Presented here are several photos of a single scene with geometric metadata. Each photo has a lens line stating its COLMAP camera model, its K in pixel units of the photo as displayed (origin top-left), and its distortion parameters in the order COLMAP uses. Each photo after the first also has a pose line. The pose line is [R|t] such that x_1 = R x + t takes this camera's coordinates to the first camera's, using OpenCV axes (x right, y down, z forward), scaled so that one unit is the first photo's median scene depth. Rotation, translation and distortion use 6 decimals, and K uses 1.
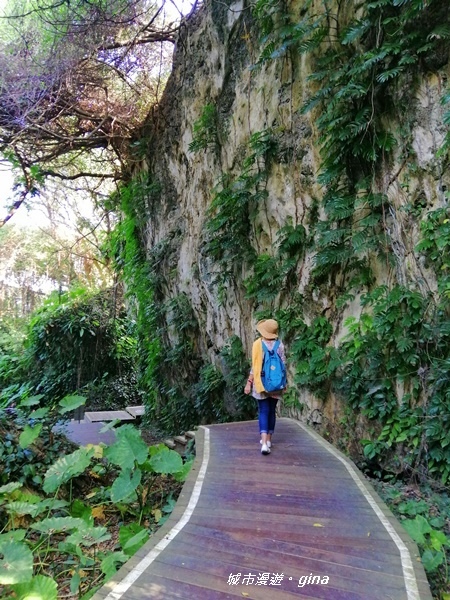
lens RADIAL K [[432.6, 0, 225.0], [0, 432.6, 300.0], [0, 0, 1]] dist [0.092908, -0.135431]
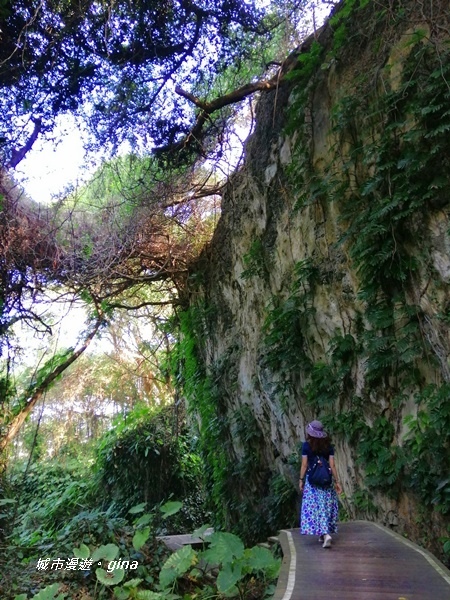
lens RADIAL K [[432.6, 0, 225.0], [0, 432.6, 300.0], [0, 0, 1]] dist [0.092908, -0.135431]
pose [[0.990188, -0.099747, -0.097872, -0.020269], [0.072246, 0.964905, -0.252465, 0.003040], [0.119619, 0.242917, 0.962644, -0.121562]]
